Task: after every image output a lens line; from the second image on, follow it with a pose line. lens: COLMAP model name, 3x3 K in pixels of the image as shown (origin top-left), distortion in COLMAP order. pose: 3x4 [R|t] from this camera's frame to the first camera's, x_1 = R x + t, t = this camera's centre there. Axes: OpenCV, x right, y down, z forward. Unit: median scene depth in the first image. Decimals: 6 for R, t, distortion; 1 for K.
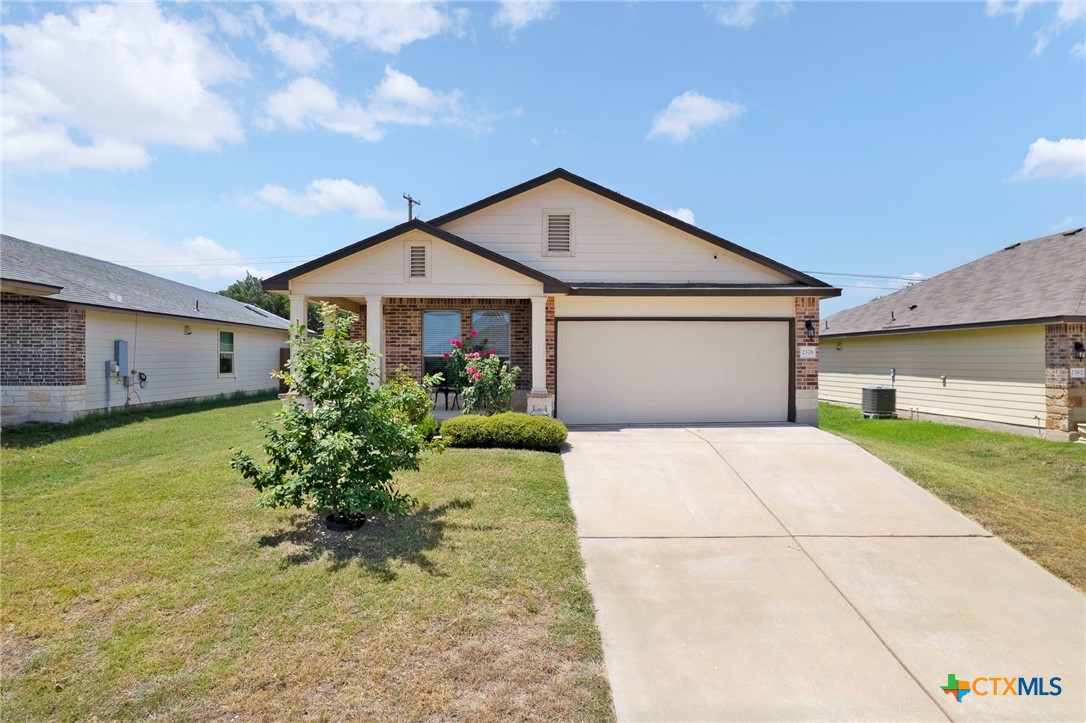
lens RADIAL K [[693.4, 0, 550.9], [0, 693.4, 363.1], [0, 0, 1]] dist [-0.078100, 0.078769]
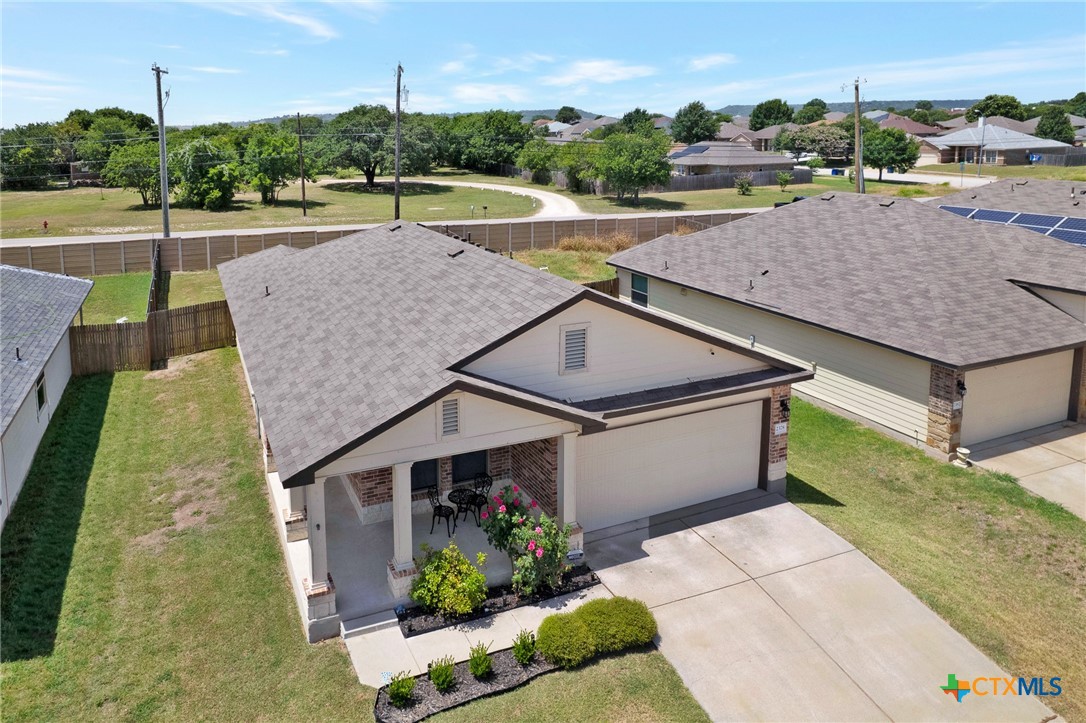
lens RADIAL K [[722.6, 0, 461.8], [0, 722.6, 209.3], [0, 0, 1]] dist [-0.038358, 0.004522]
pose [[0.948731, -0.048820, 0.312293, -0.432004], [0.017727, 0.994663, 0.101640, -0.481443], [-0.315588, -0.090893, 0.944533, 0.137330]]
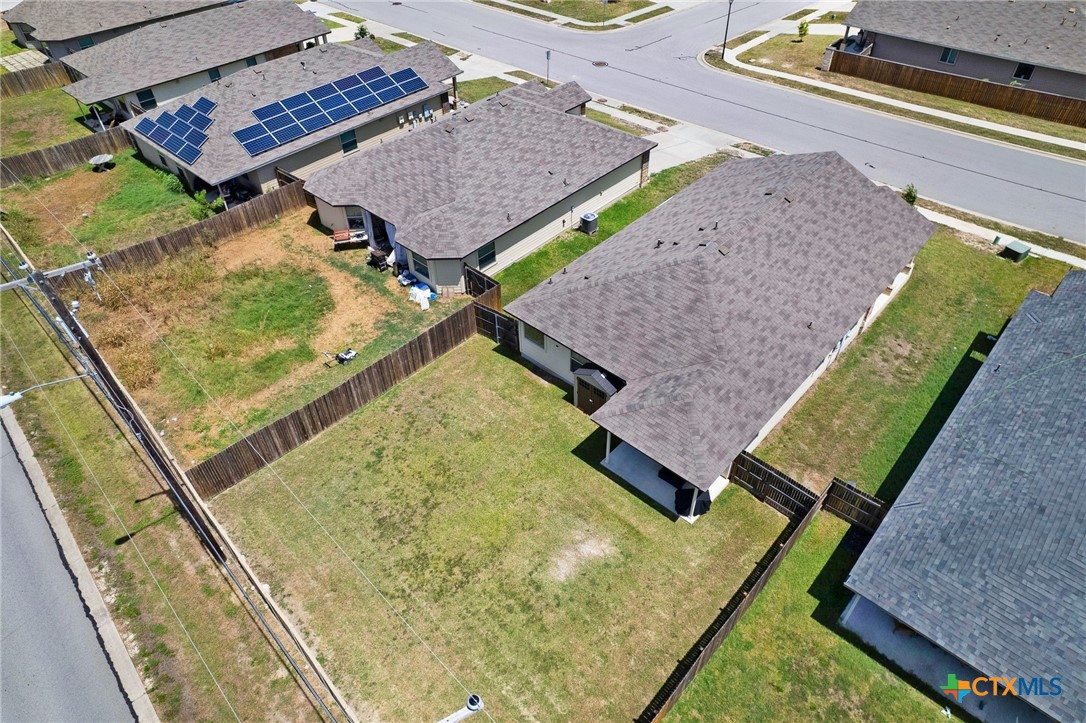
lens RADIAL K [[675.1, 0, 543.0], [0, 675.1, 361.5], [0, 0, 1]] dist [-0.077054, 0.070377]
pose [[-0.694304, -0.470812, 0.544314, -0.895941], [0.033402, 0.734431, 0.677861, -1.352075], [-0.718906, 0.488823, -0.494192, 3.233649]]
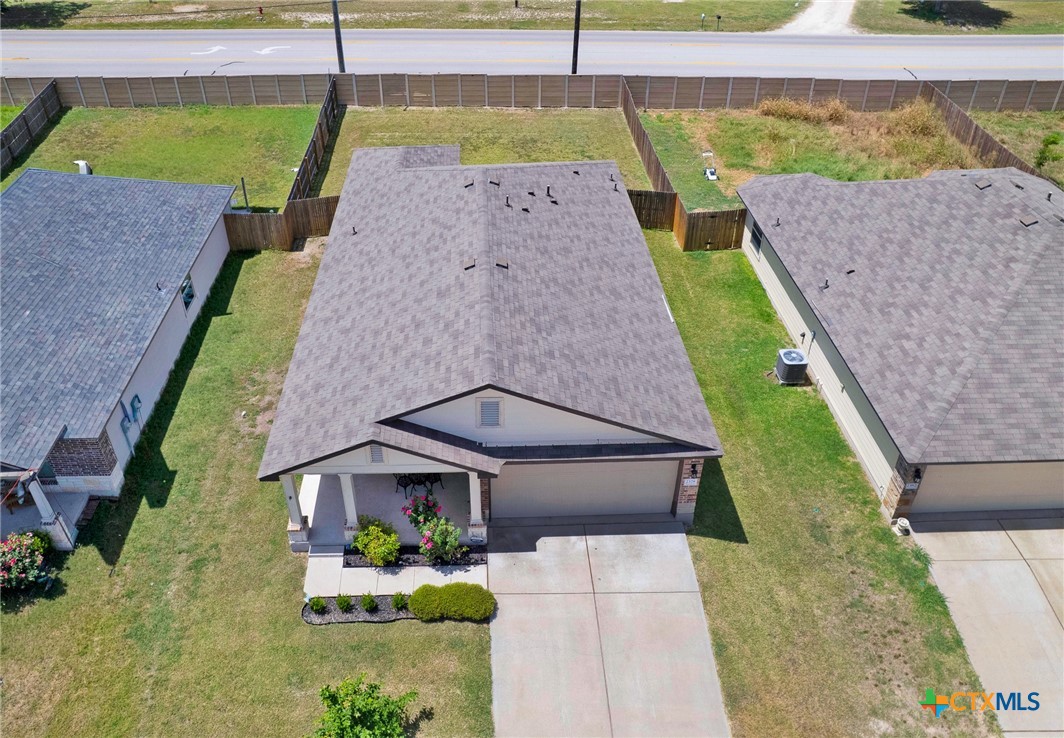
lens RADIAL K [[812.6, 0, 488.4], [0, 812.6, 306.6], [0, 0, 1]] dist [-0.045825, -0.001772]
pose [[0.999365, 0.004390, -0.035349, 0.056859], [0.015869, 0.833586, 0.552161, -1.113600], [0.031891, -0.552372, 0.832988, -0.064245]]
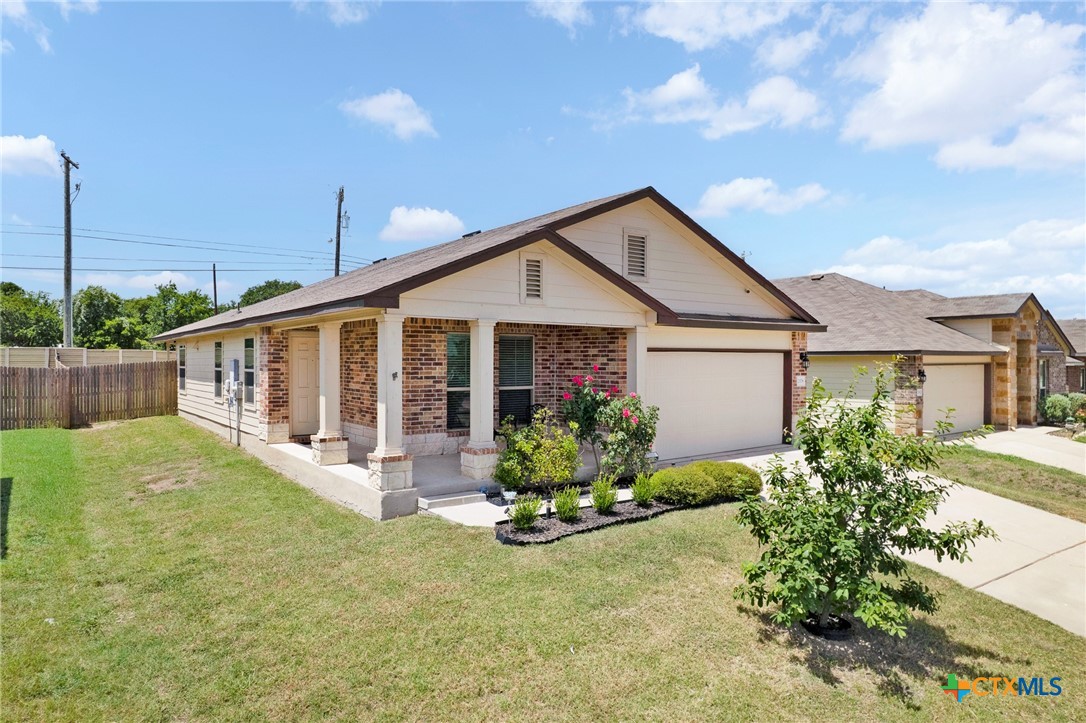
lens RADIAL K [[693.4, 0, 550.9], [0, 693.4, 363.1], [0, 0, 1]] dist [-0.078100, 0.078769]
pose [[0.826761, -0.001375, 0.562551, -0.598621], [0.002965, 0.999994, -0.001914, -0.044586], [-0.562545, 0.003250, 0.826760, 0.305203]]
